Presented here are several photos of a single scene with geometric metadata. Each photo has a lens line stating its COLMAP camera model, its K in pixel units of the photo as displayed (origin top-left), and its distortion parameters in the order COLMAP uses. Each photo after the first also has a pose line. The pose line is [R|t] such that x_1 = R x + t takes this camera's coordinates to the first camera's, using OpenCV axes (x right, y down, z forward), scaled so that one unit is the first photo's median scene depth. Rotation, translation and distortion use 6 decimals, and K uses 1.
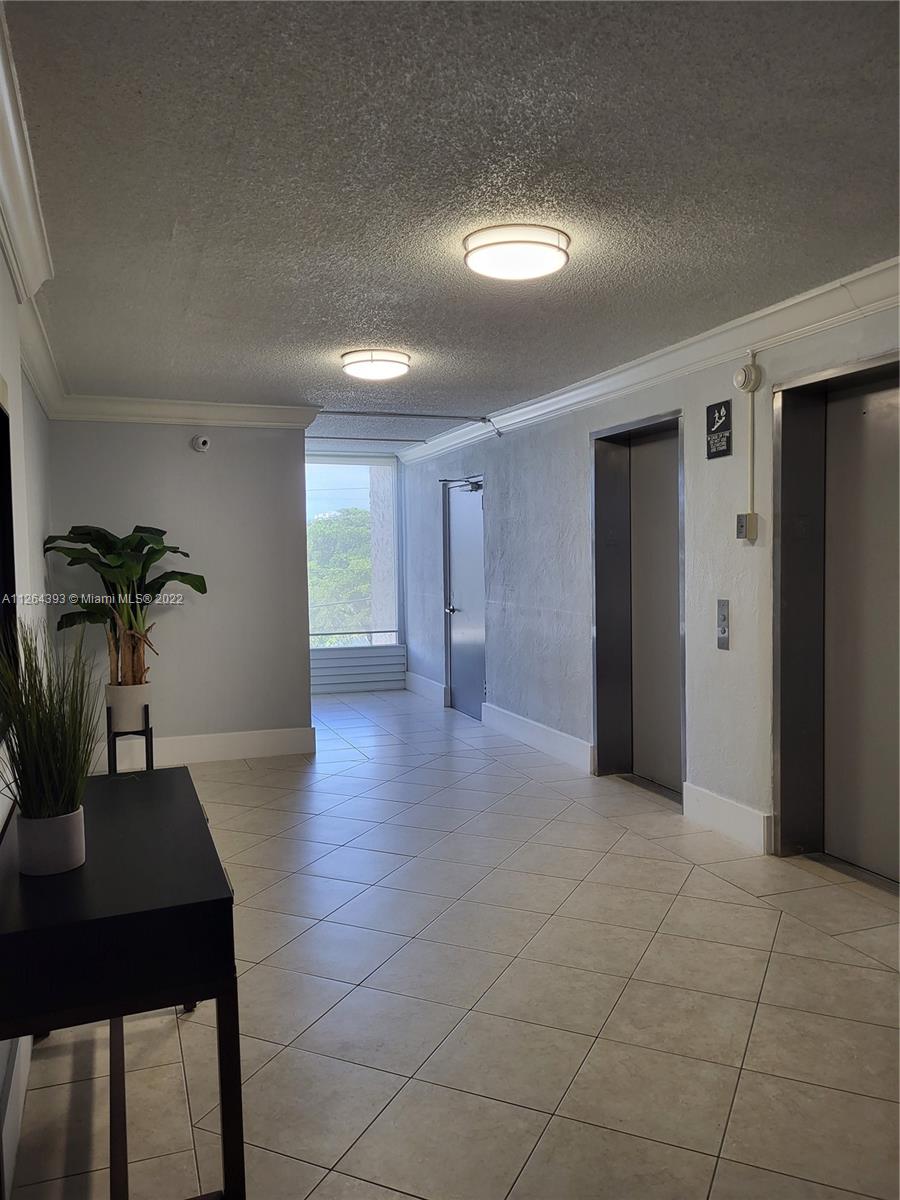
lens RADIAL K [[930.4, 0, 451.5], [0, 930.4, 597.5], [0, 0, 1]] dist [0.036029, -0.005452]
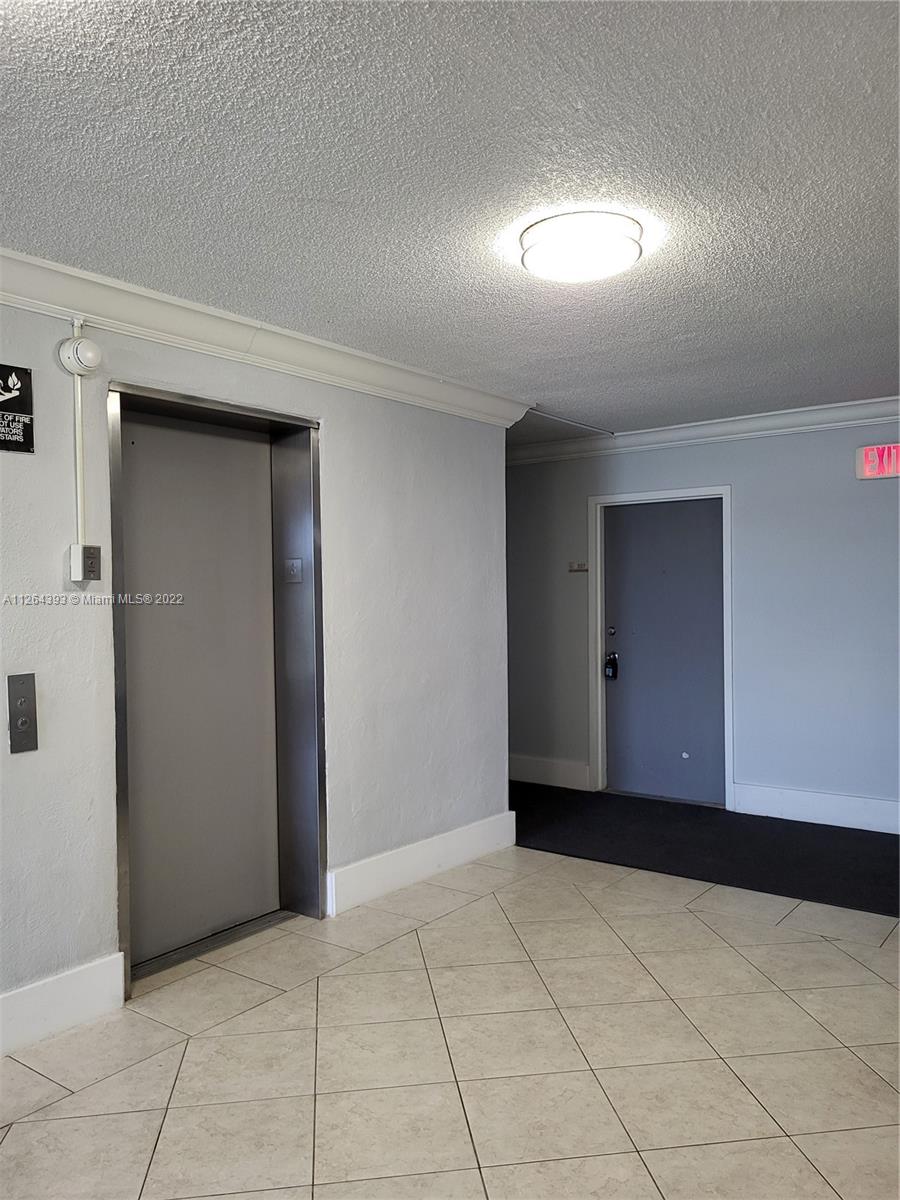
lens RADIAL K [[930.4, 0, 452.7], [0, 930.4, 605.2], [0, 0, 1]] dist [0.036029, -0.005452]
pose [[-0.546740, 0.012576, 0.837208, -0.506363], [0.063880, 0.997600, 0.026731, -0.053371], [-0.834862, 0.068096, -0.546231, 1.360135]]
